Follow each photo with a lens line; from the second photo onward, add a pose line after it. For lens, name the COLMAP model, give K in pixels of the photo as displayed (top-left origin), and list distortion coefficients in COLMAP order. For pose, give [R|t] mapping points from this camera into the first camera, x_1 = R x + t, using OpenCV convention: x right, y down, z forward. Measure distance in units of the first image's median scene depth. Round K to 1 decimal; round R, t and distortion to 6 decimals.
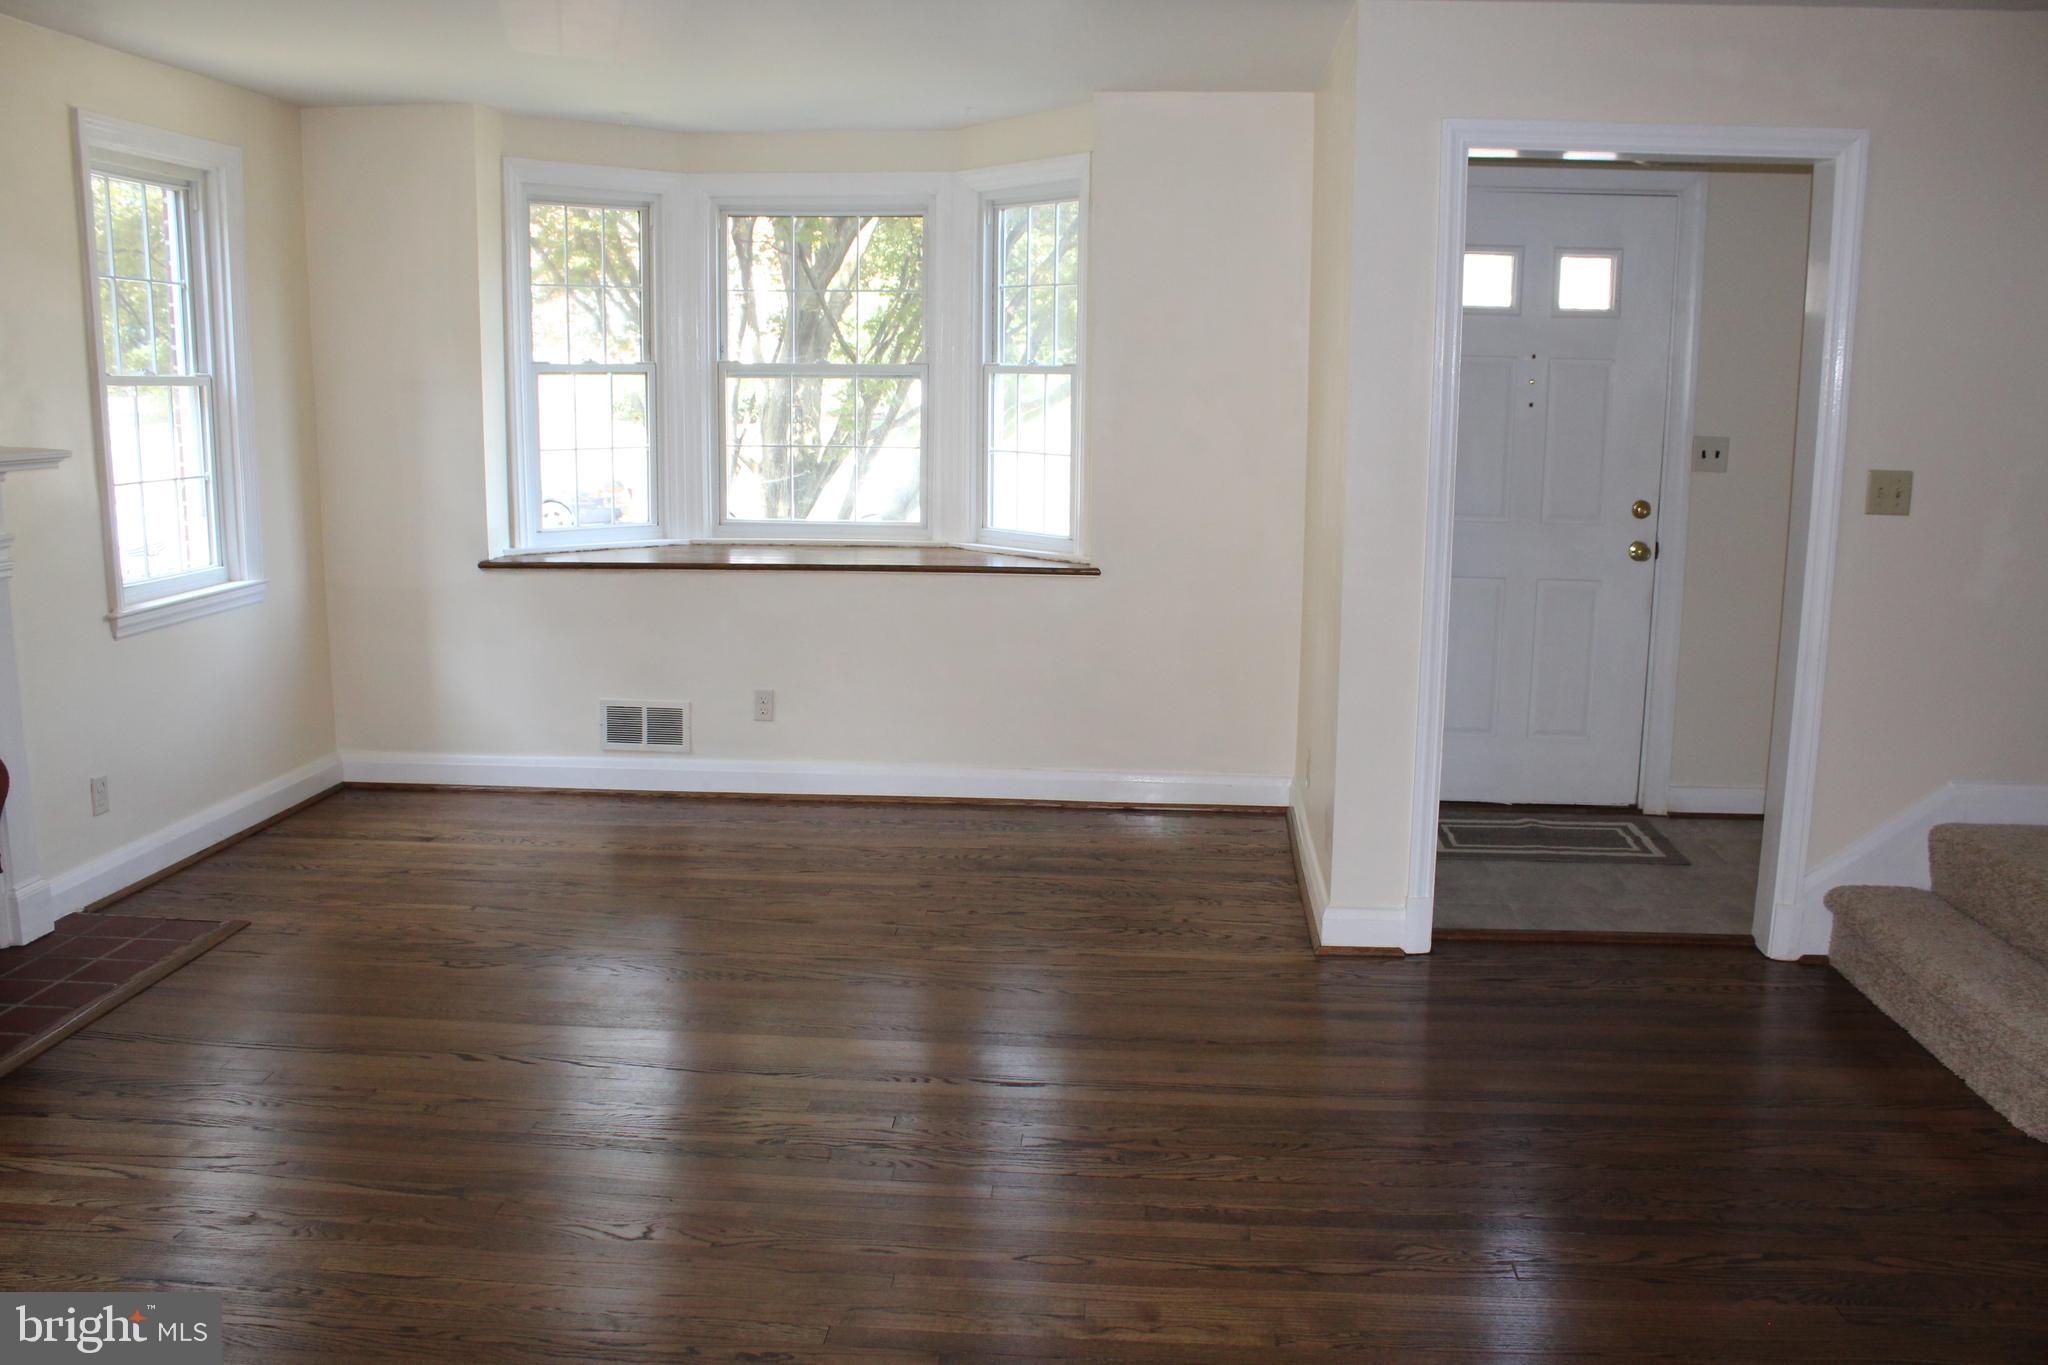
lens RADIAL K [[1698.0, 0, 1031.6], [0, 1698.0, 678.9], [0, 0, 1]] dist [-0.169722, 0.145866]
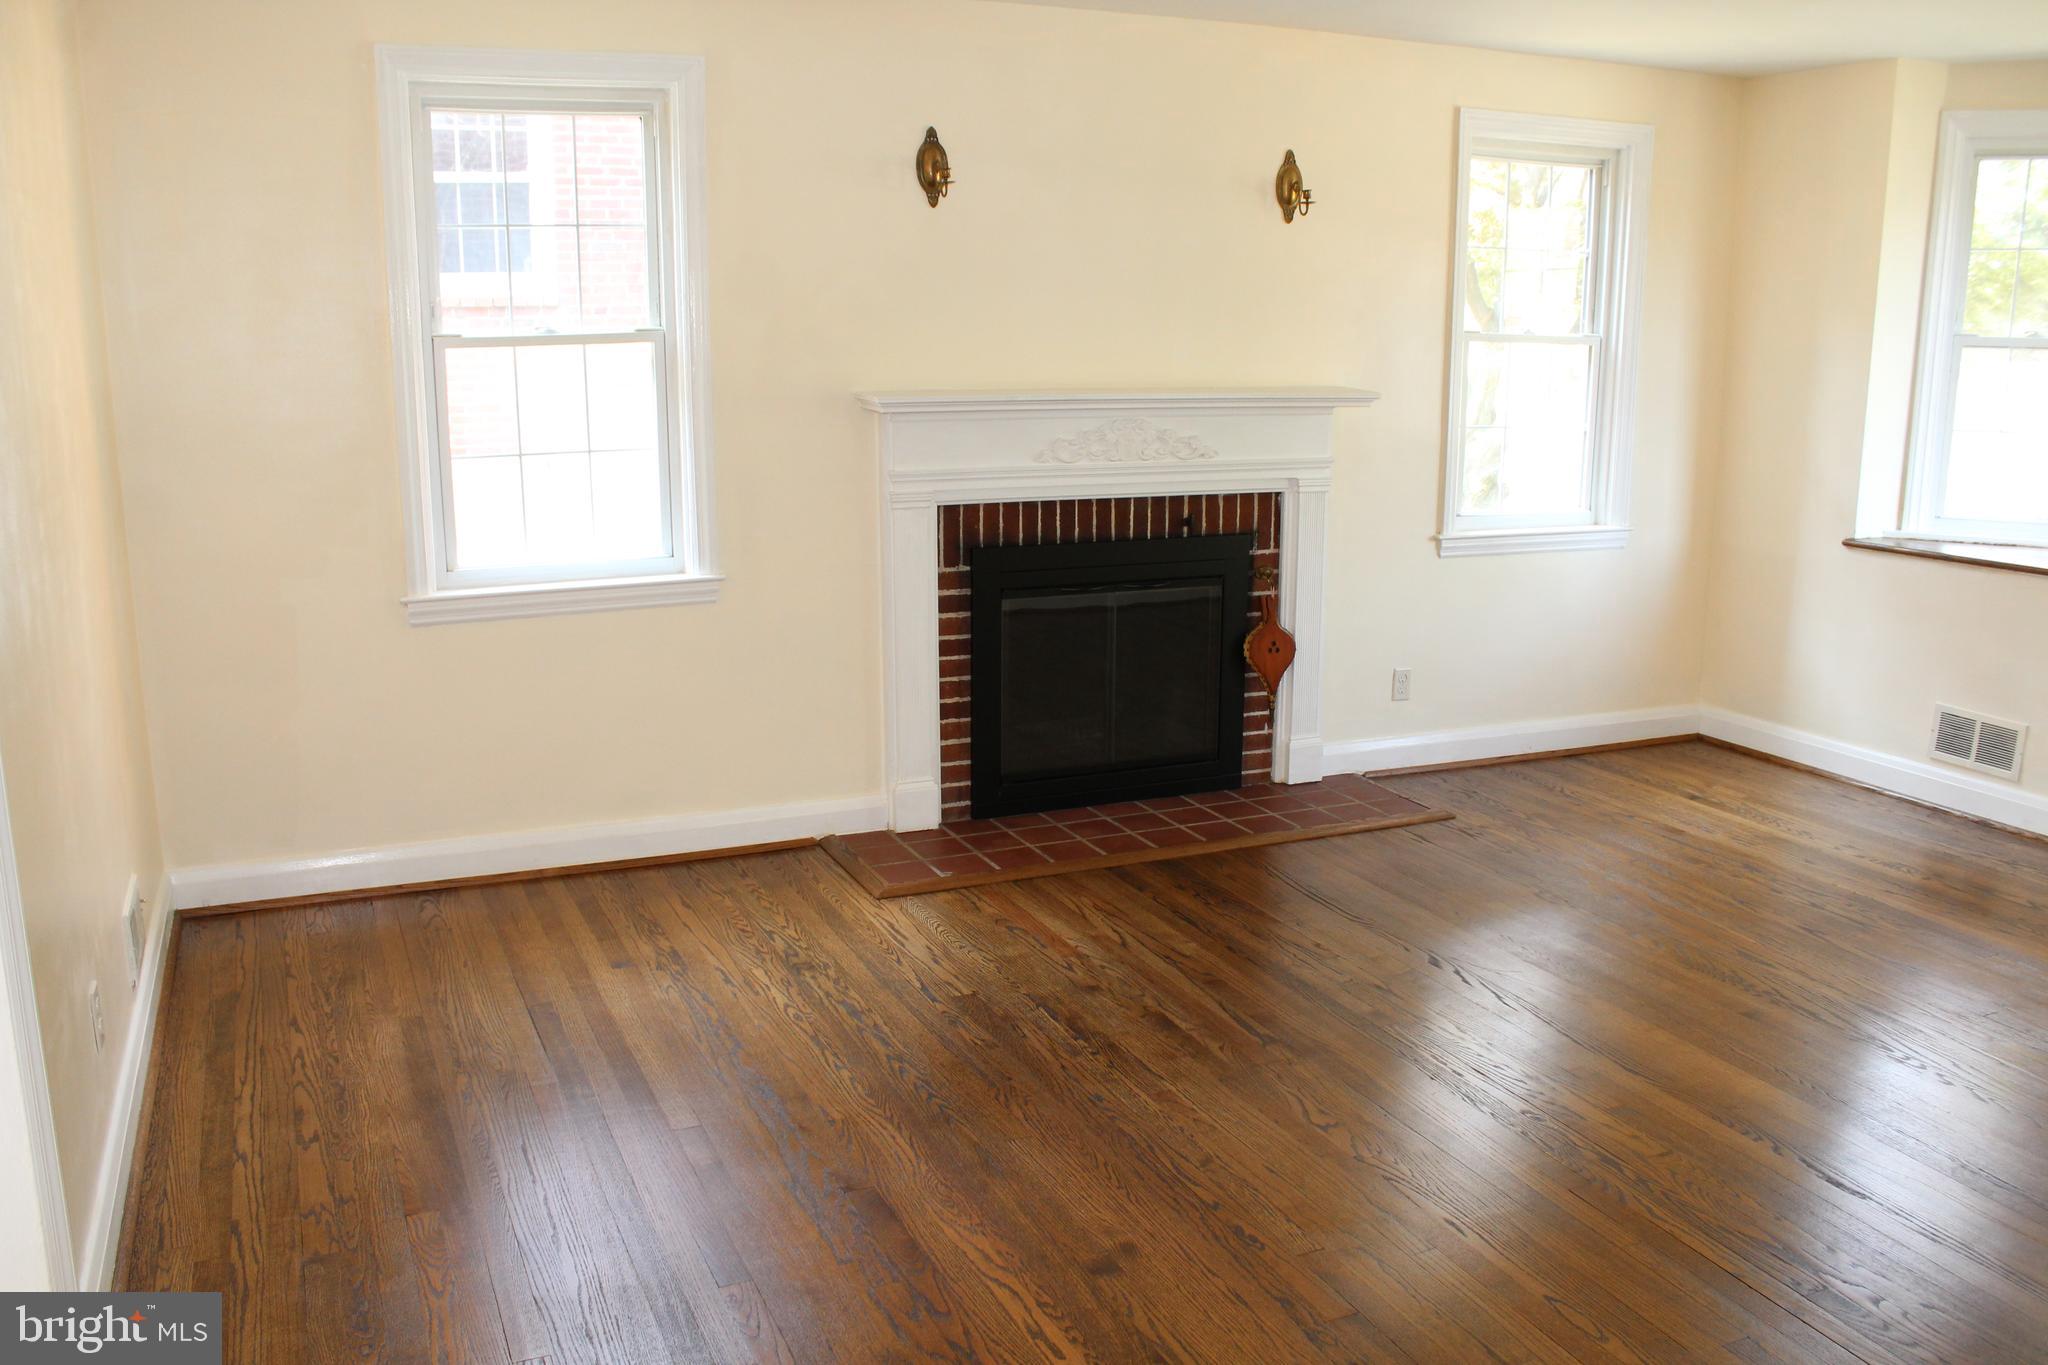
lens RADIAL K [[1698.0, 0, 1015.5], [0, 1698.0, 677.5], [0, 0, 1]] dist [-0.169722, 0.145866]
pose [[0.463238, 0.178695, -0.868032, 0.360979], [-0.159794, 0.980249, 0.116520, -0.031916], [0.871709, 0.084730, 0.482643, 0.161659]]
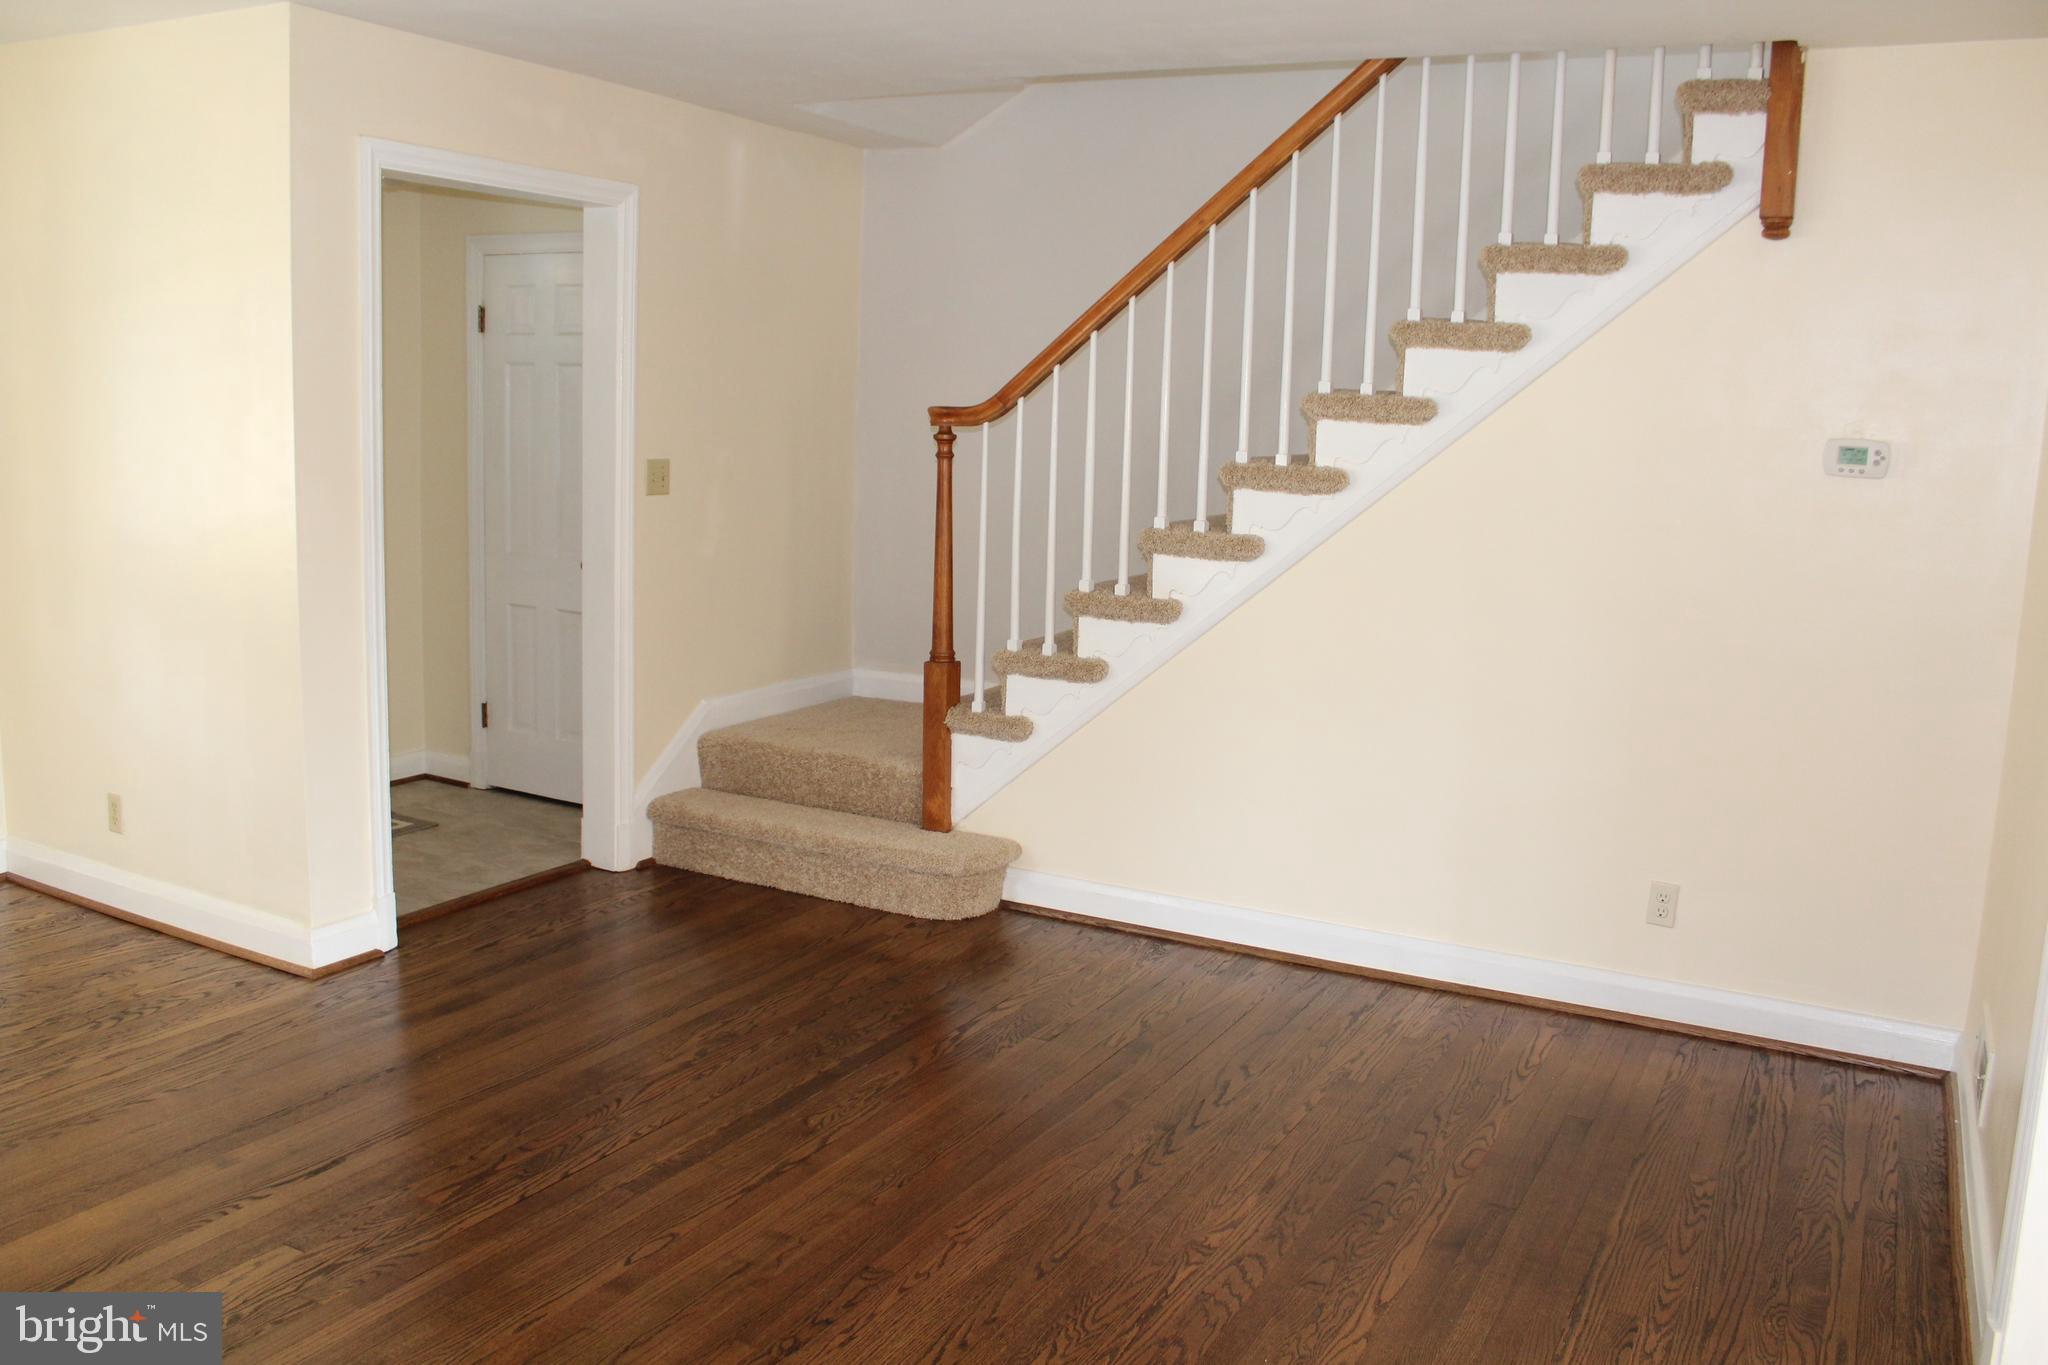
lens RADIAL K [[1698.0, 0, 1009.6], [0, 1698.0, 679.1], [0, 0, 1]] dist [-0.169722, 0.145866]
pose [[0.415696, -0.146282, 0.897663, -0.471601], [0.133778, 0.986080, 0.098739, -0.046654], [-0.899611, 0.079043, 0.429479, 0.196128]]
